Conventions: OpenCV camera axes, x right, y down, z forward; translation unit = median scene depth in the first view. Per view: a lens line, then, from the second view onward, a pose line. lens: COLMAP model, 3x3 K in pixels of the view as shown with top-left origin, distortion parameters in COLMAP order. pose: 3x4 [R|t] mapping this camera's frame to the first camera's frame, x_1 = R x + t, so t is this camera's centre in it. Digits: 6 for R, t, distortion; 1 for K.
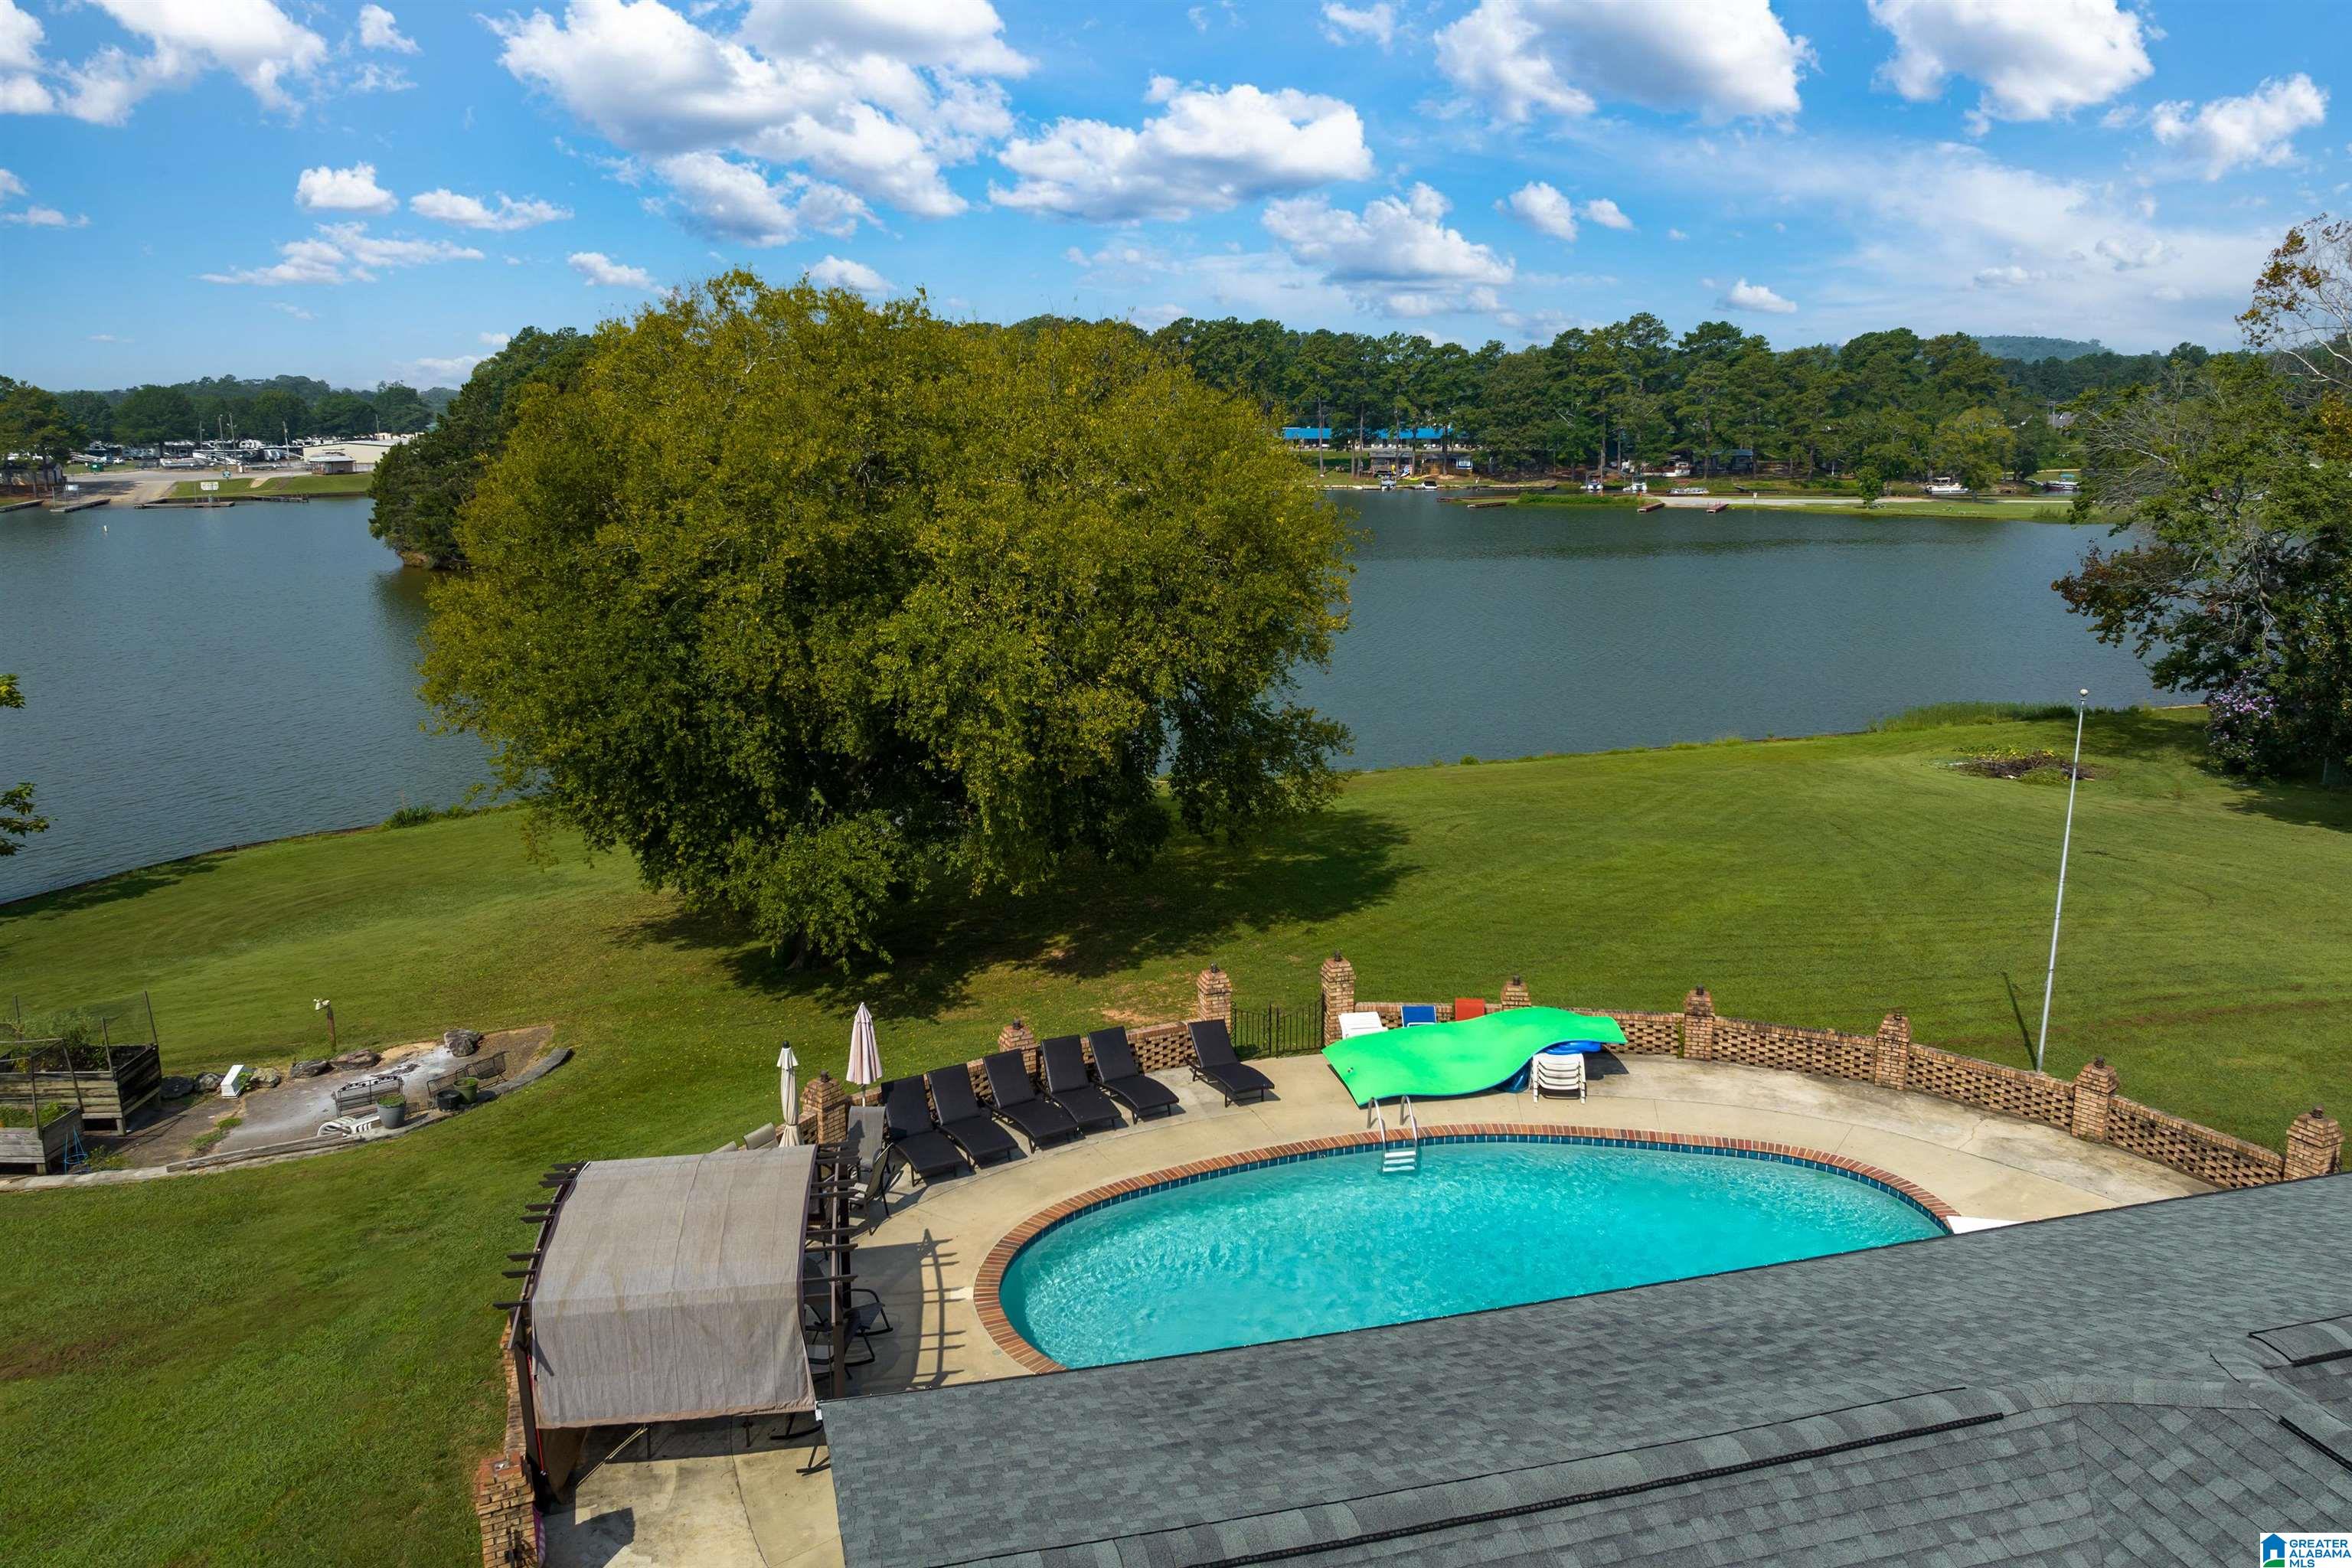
lens RADIAL K [[1642.0, 0, 1162.7], [0, 1642.0, 700.4], [0, 0, 1]] dist [-0.005985, -0.048341]
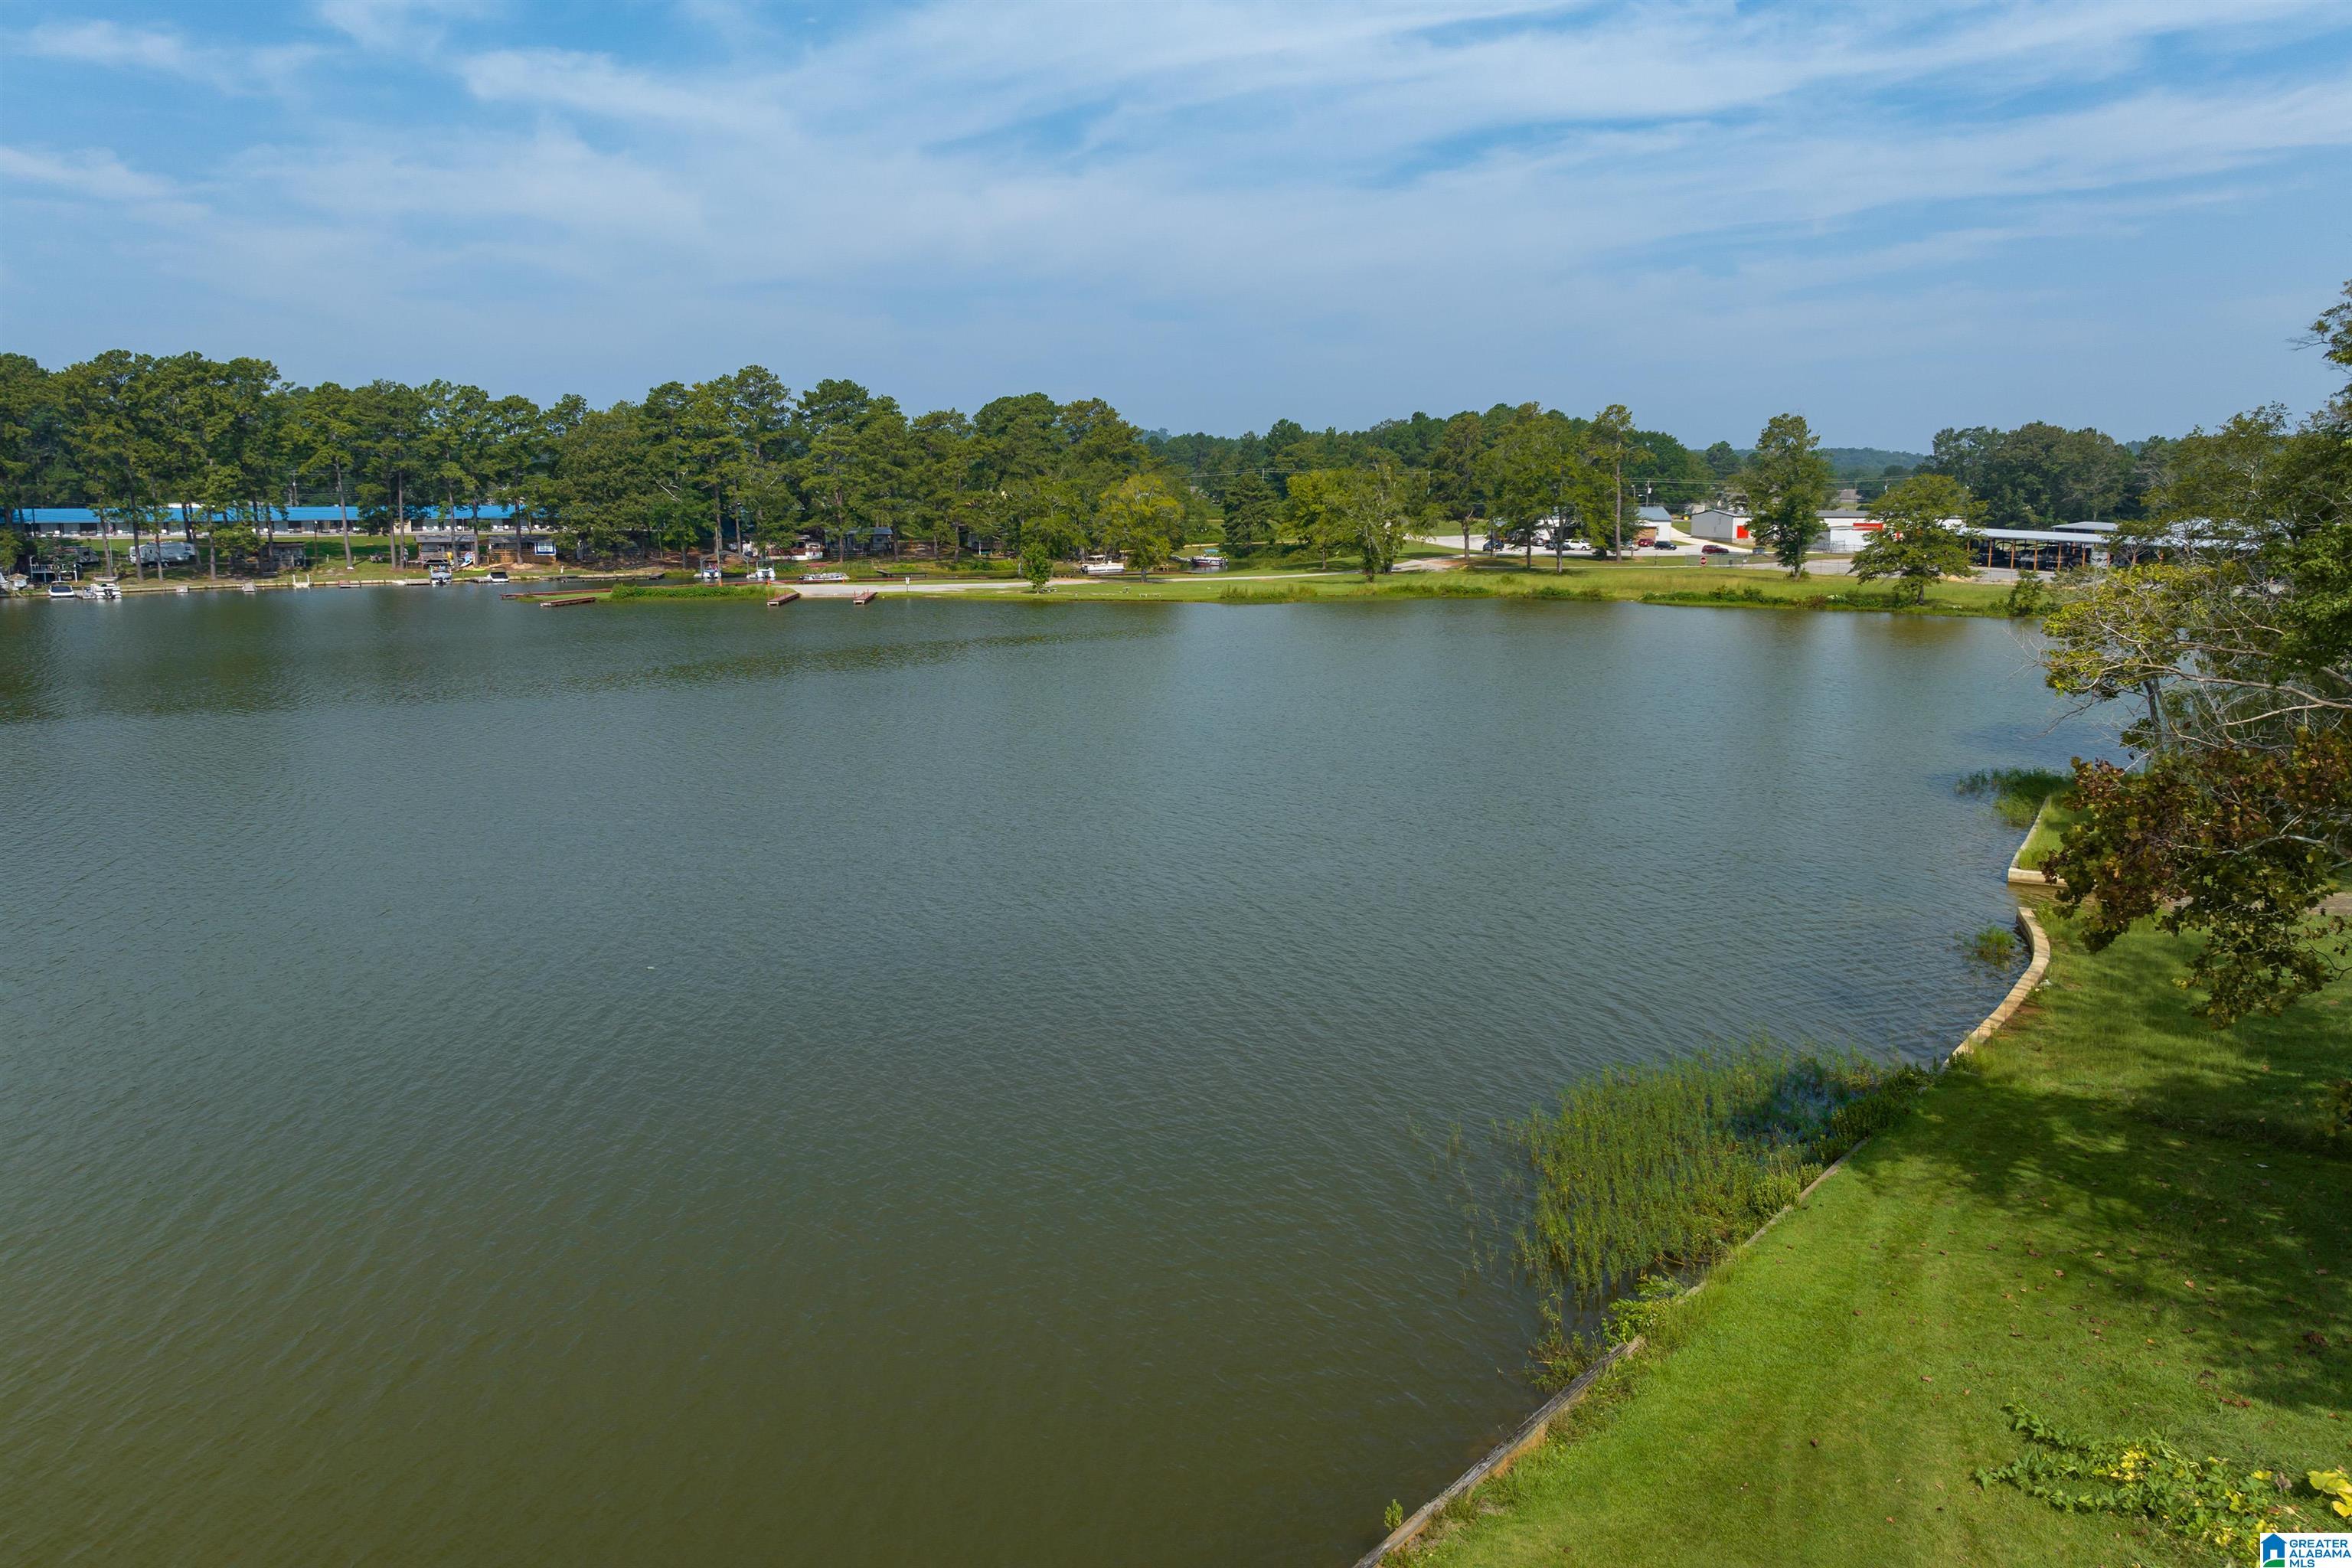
lens RADIAL K [[1648.6, 0, 1165.3], [0, 1648.6, 741.7], [0, 0, 1]] dist [-0.029635, -0.001975]
pose [[0.867465, -0.070569, 0.492468, 0.049028], [0.083798, 0.996471, -0.004815, -0.023716], [-0.490391, 0.045445, 0.870317, 0.176468]]
